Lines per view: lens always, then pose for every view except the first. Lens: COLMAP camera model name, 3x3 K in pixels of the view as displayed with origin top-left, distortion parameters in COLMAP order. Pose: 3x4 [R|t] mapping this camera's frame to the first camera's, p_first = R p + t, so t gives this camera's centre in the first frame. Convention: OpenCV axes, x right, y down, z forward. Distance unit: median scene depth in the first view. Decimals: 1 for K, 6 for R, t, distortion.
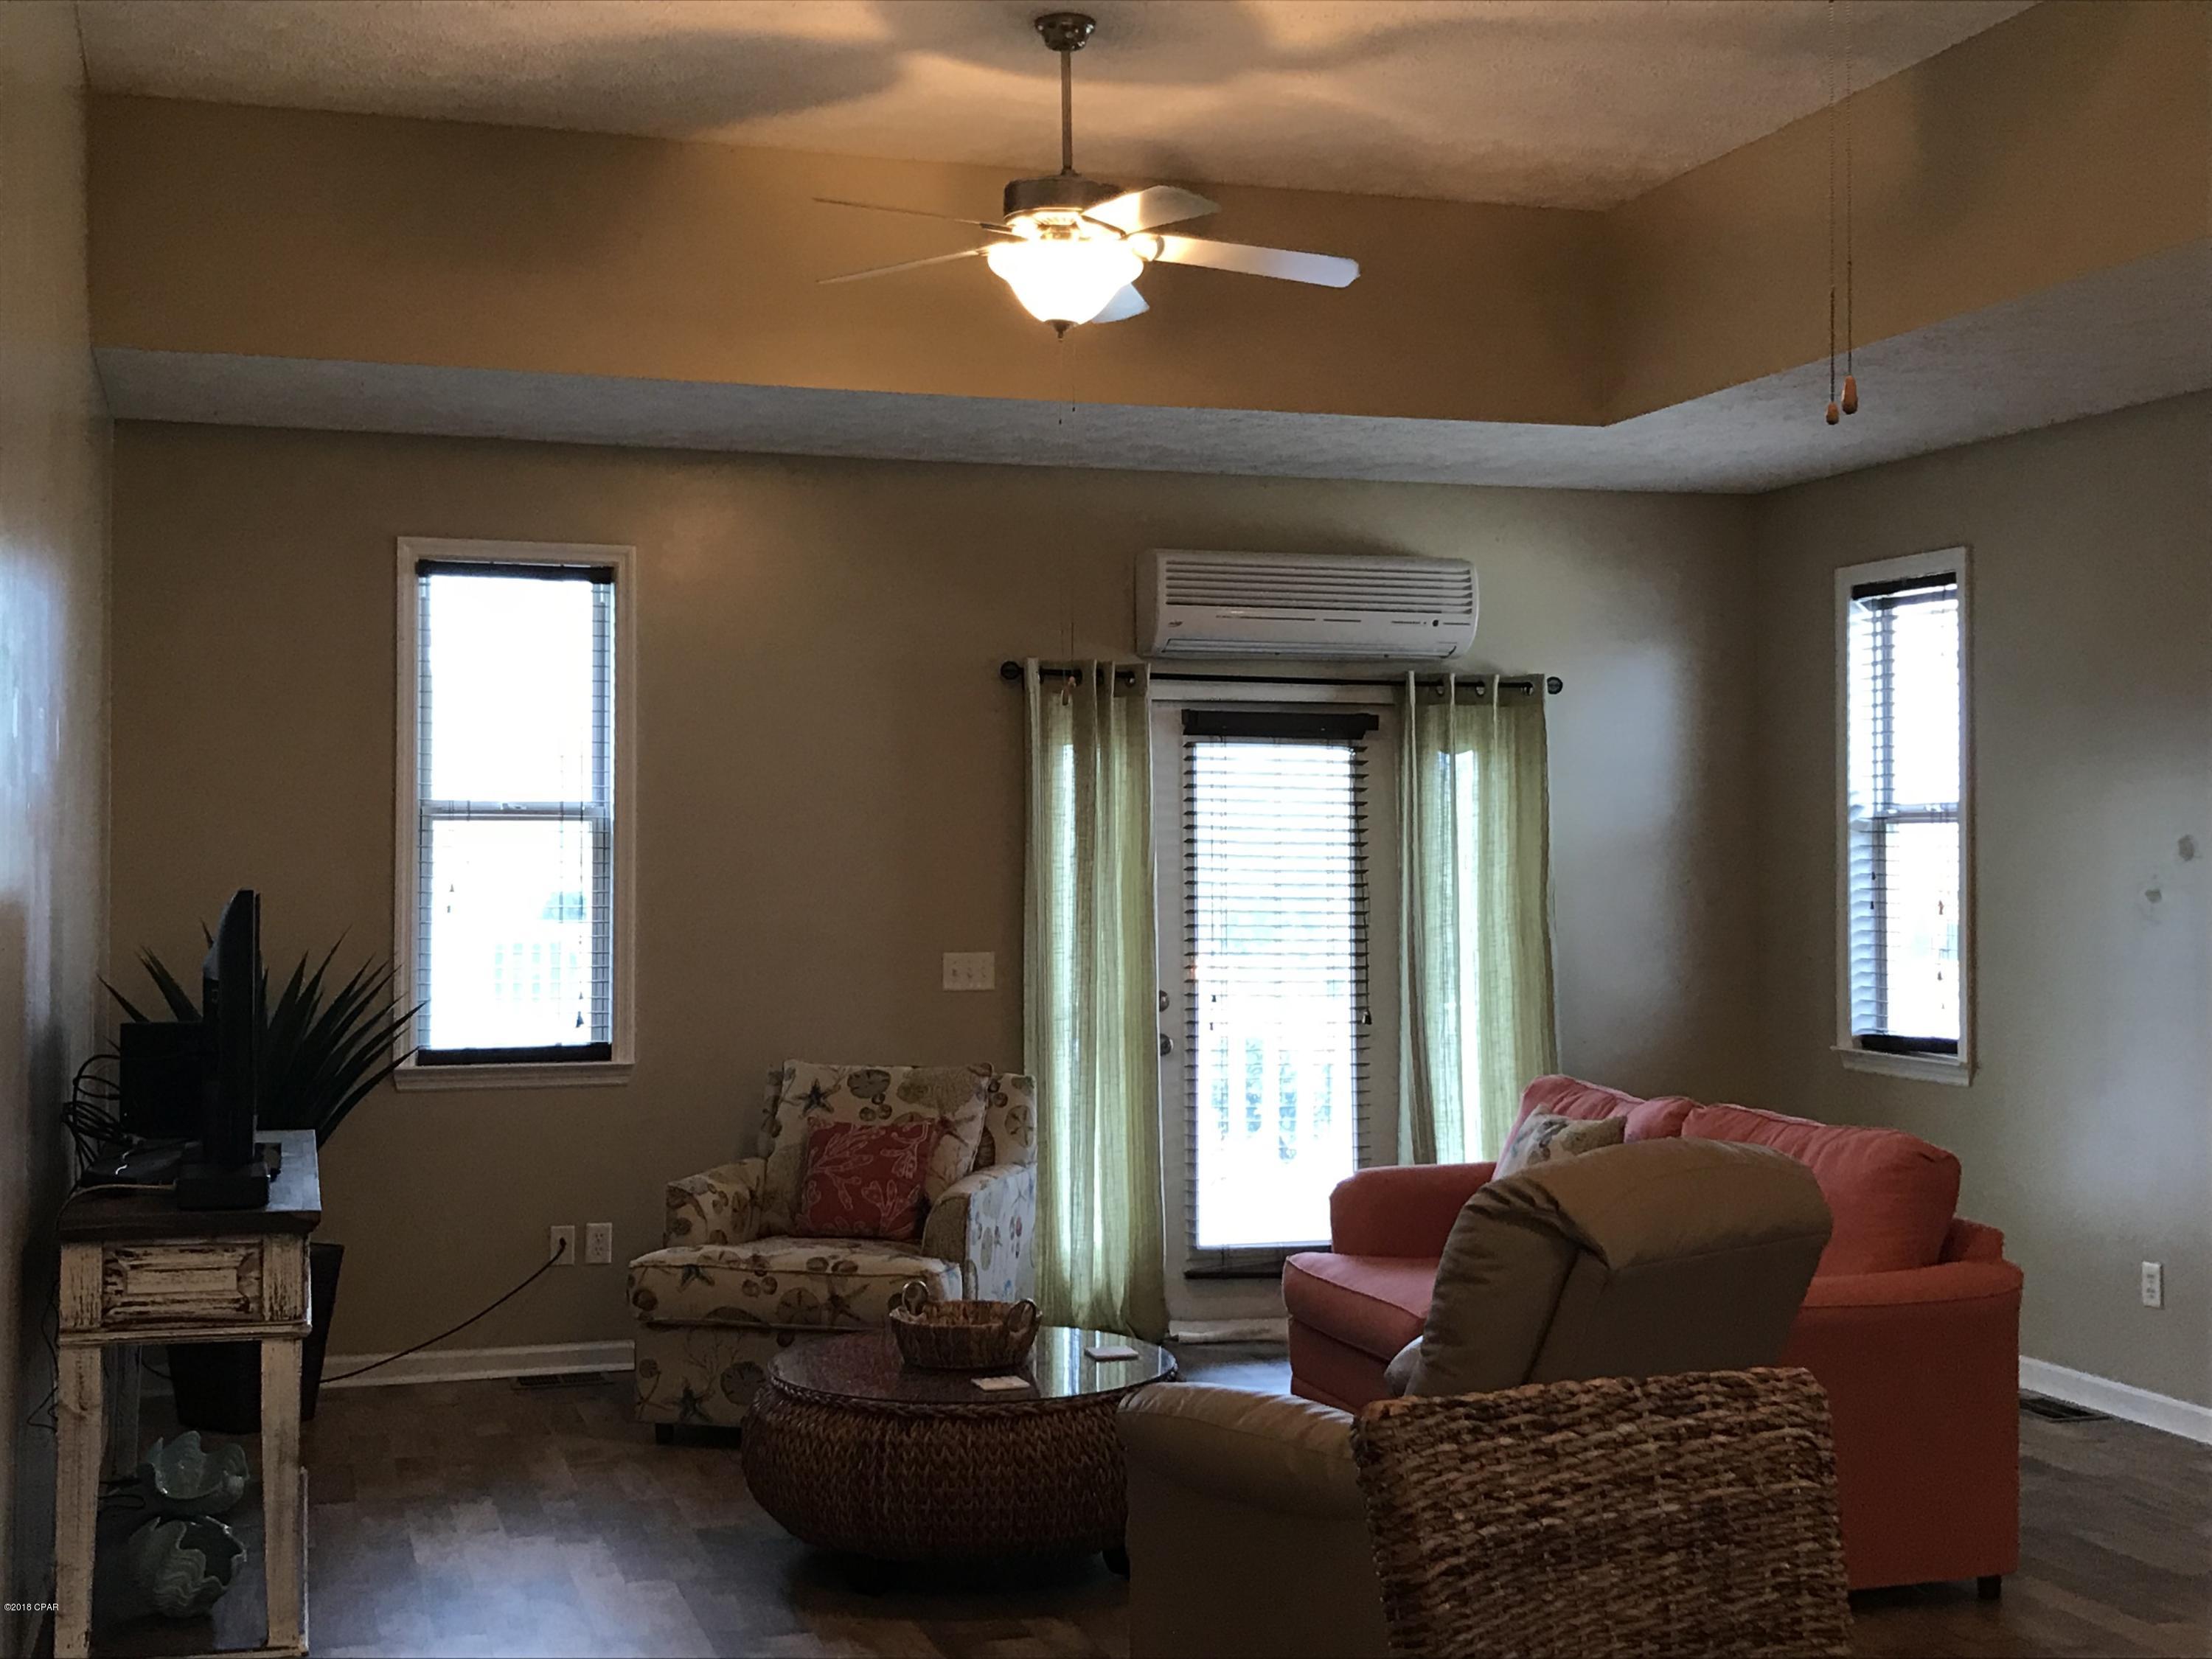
lens RADIAL K [[2690.9, 0, 1186.9], [0, 2690.9, 833.1], [0, 0, 1]] dist [0.025800, 0.000000]
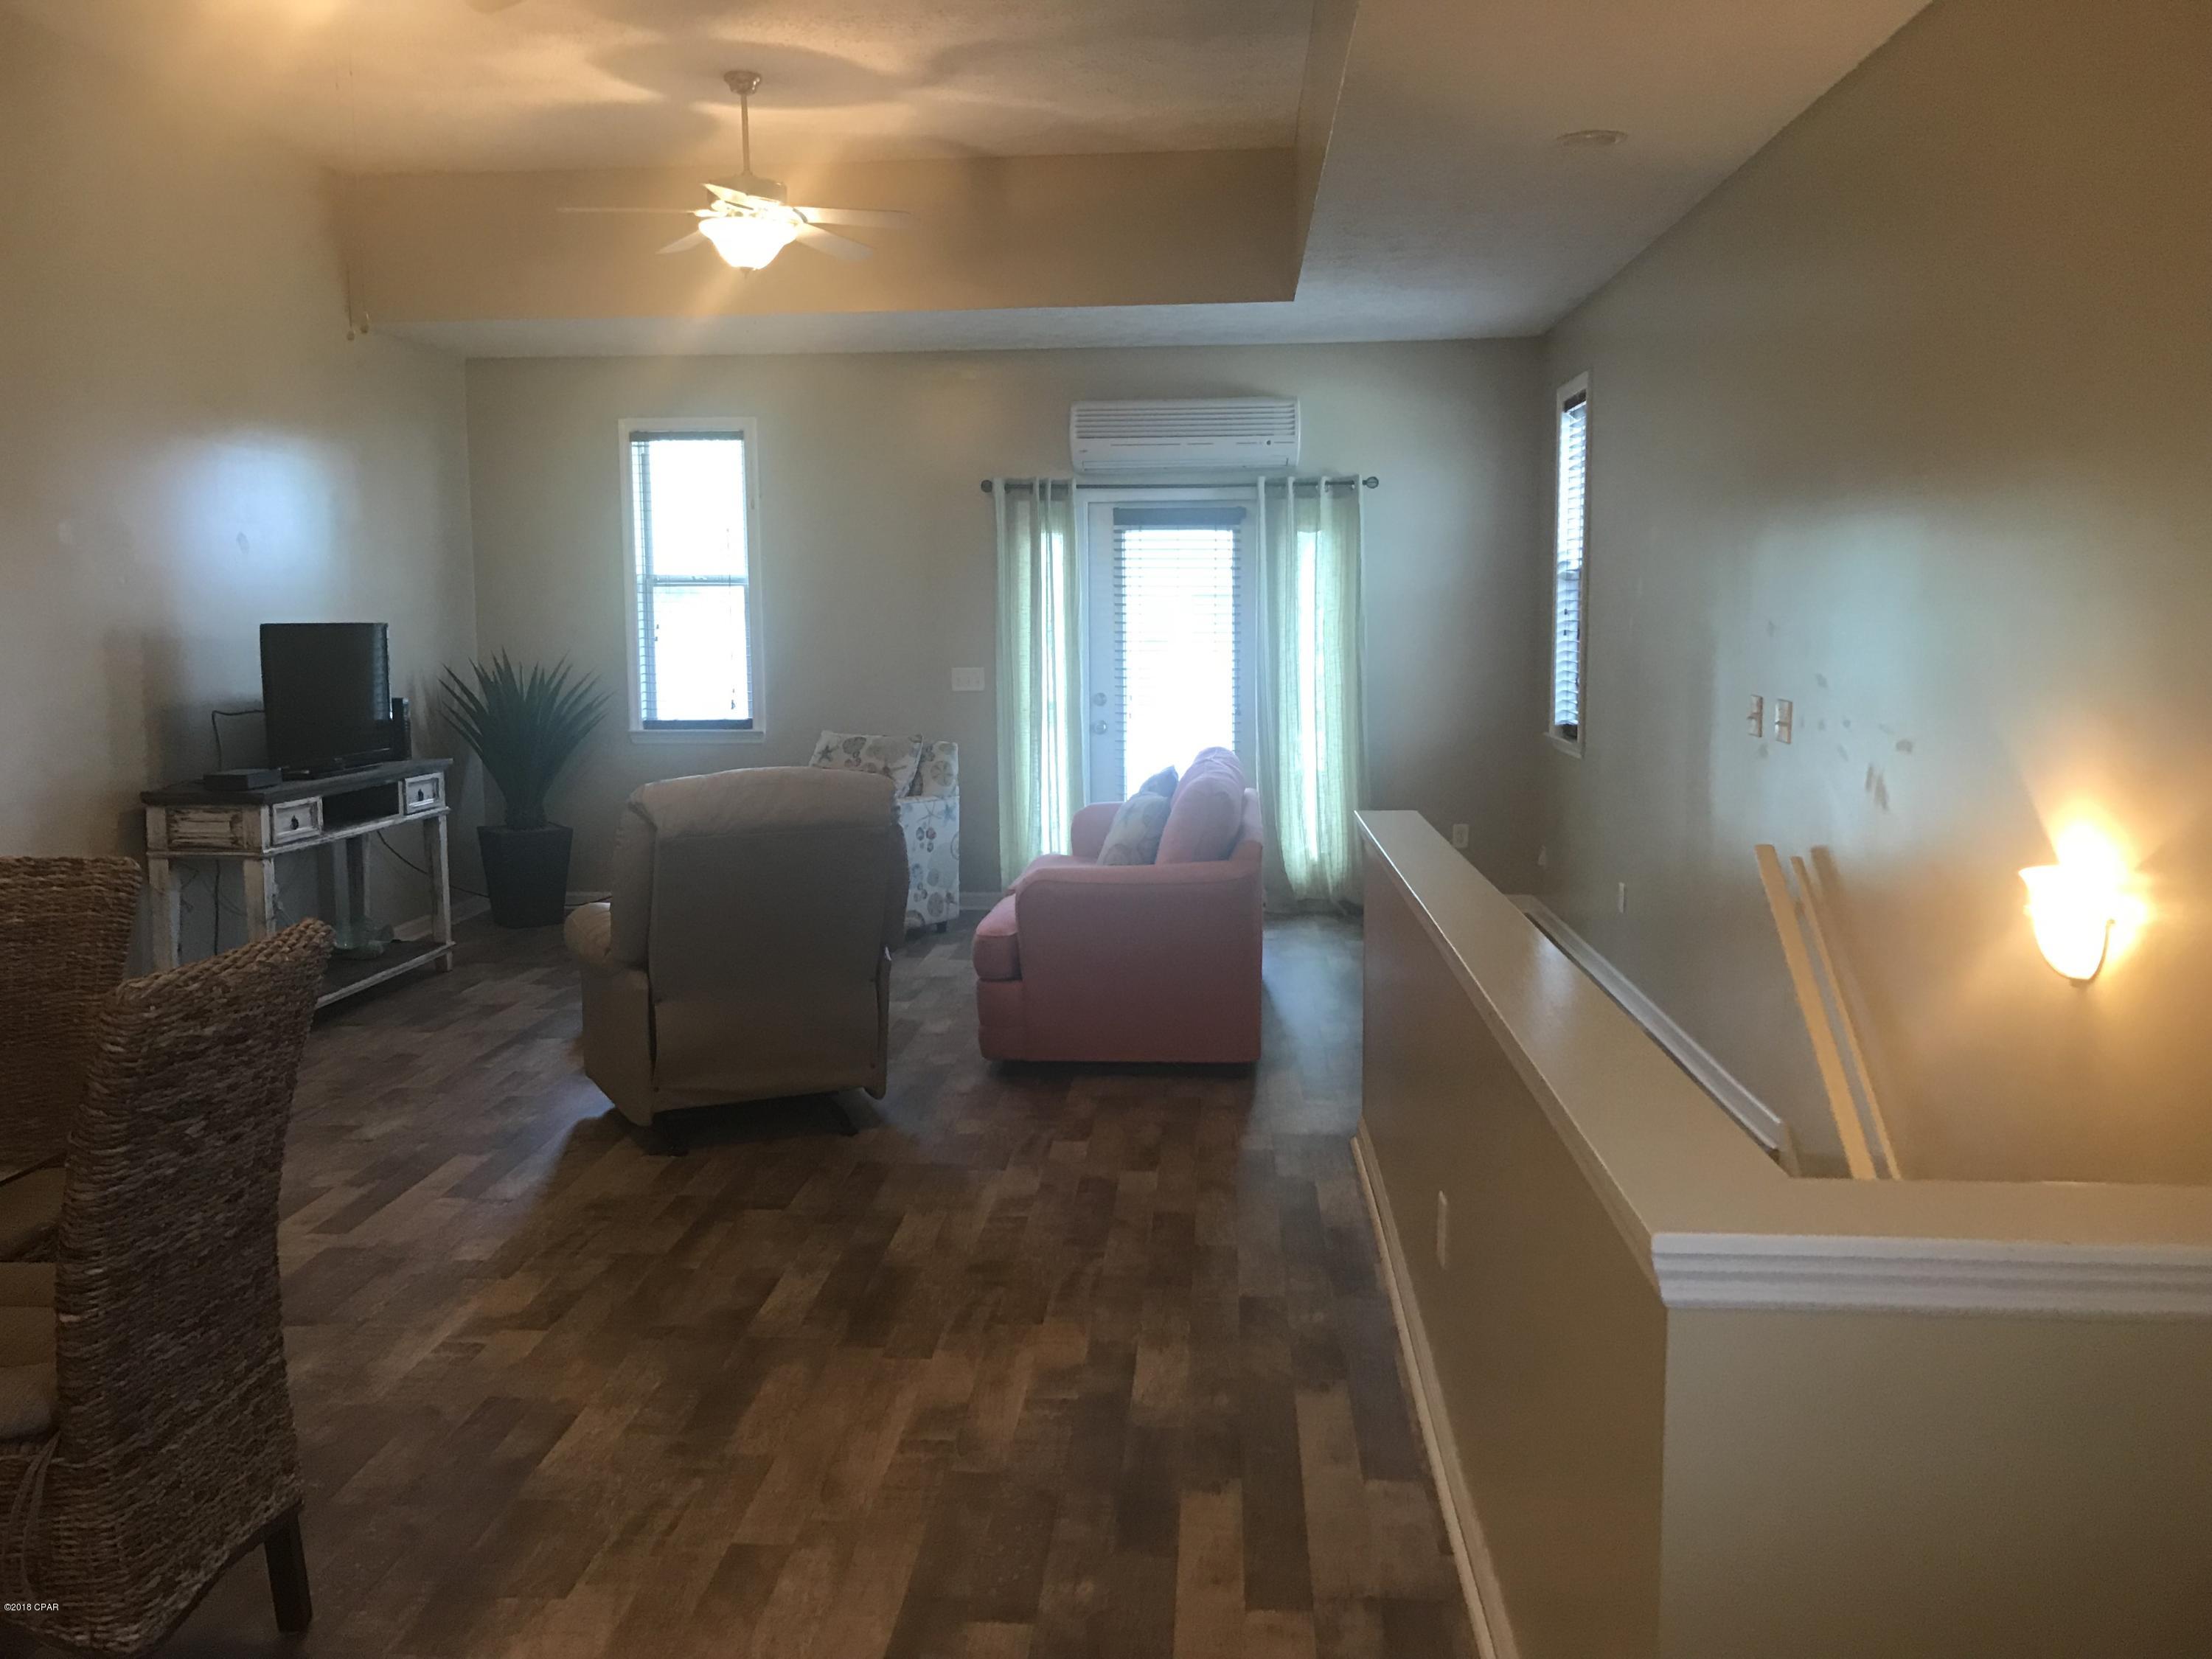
lens RADIAL K [[1830.4, 0, 1080.8], [0, 1830.4, 805.1], [0, 0, 1]] dist [0.030037, -0.031480]
pose [[0.926598, 0.030113, -0.374846, 0.407118], [0.011895, 0.993943, 0.109251, 0.008772], [0.375865, -0.105691, 0.920627, 0.019476]]
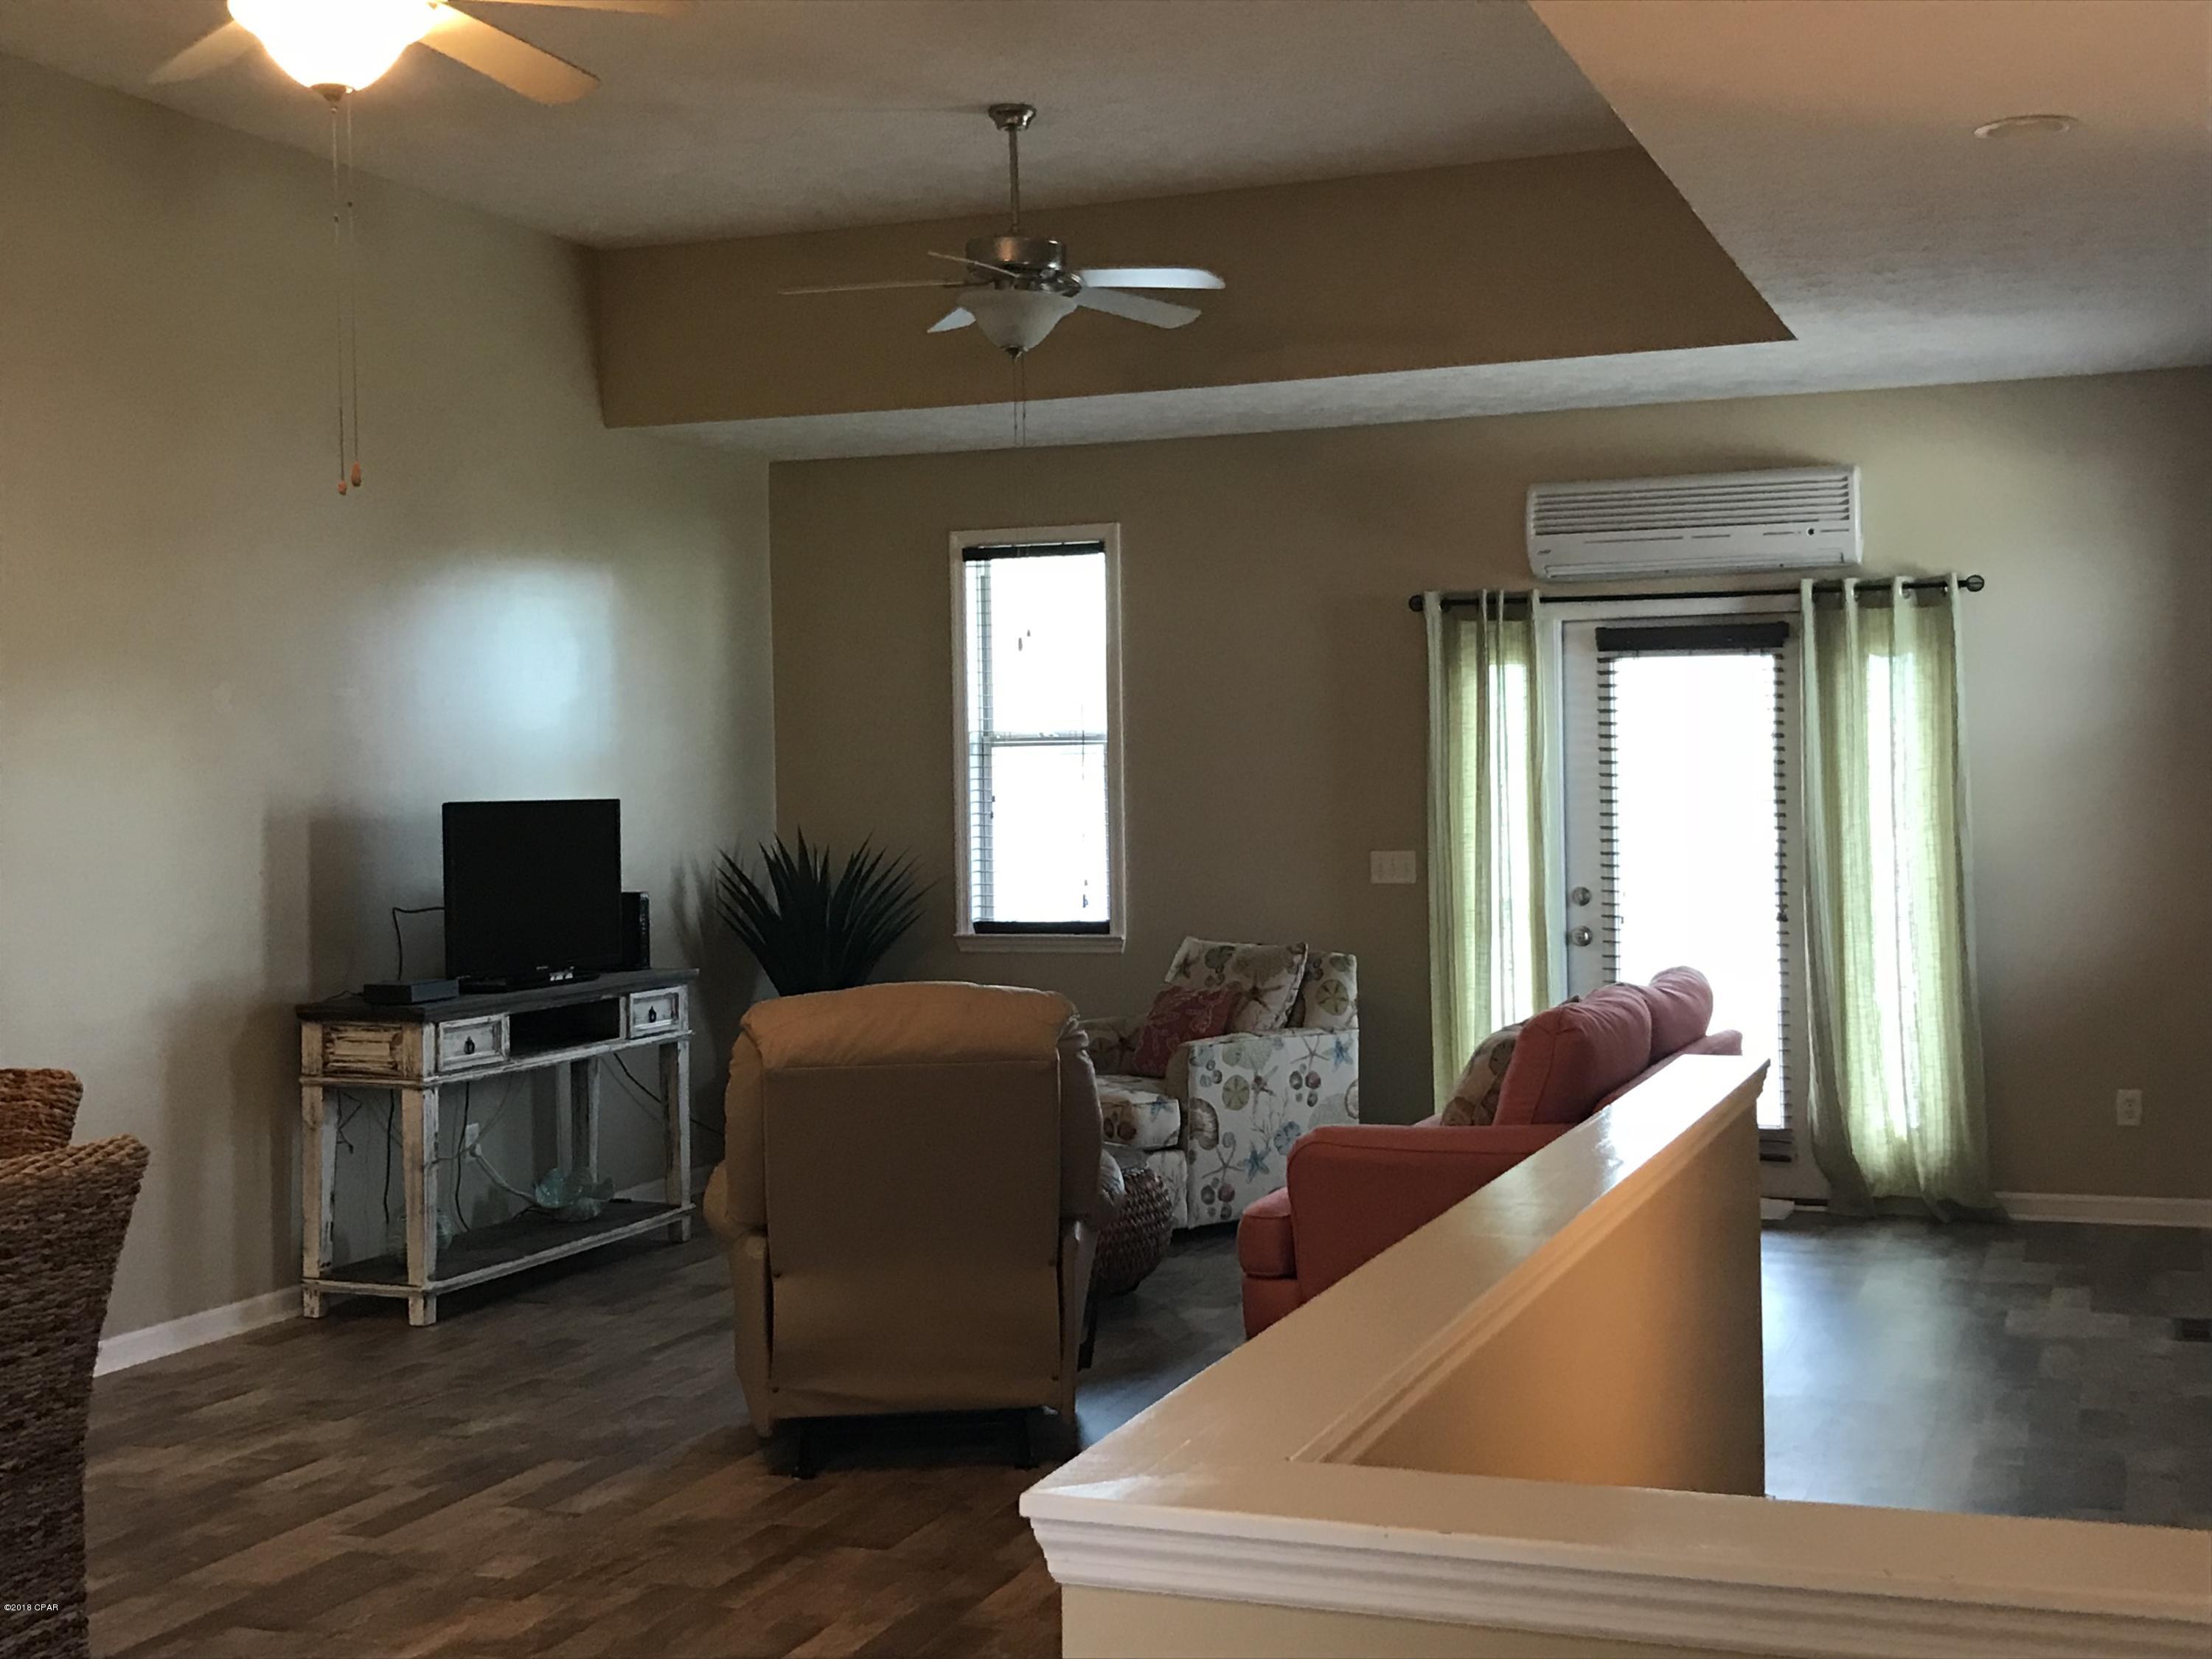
lens RADIAL K [[2690.9, 0, 1046.9], [0, 2690.9, 781.6], [0, 0, 1]] dist [0.025800, 0.000000]
pose [[0.774770, -0.014210, -0.632083, 0.554822], [0.022944, 0.999721, 0.005648, 0.005350], [0.631827, -0.018879, 0.774880, 0.016677]]
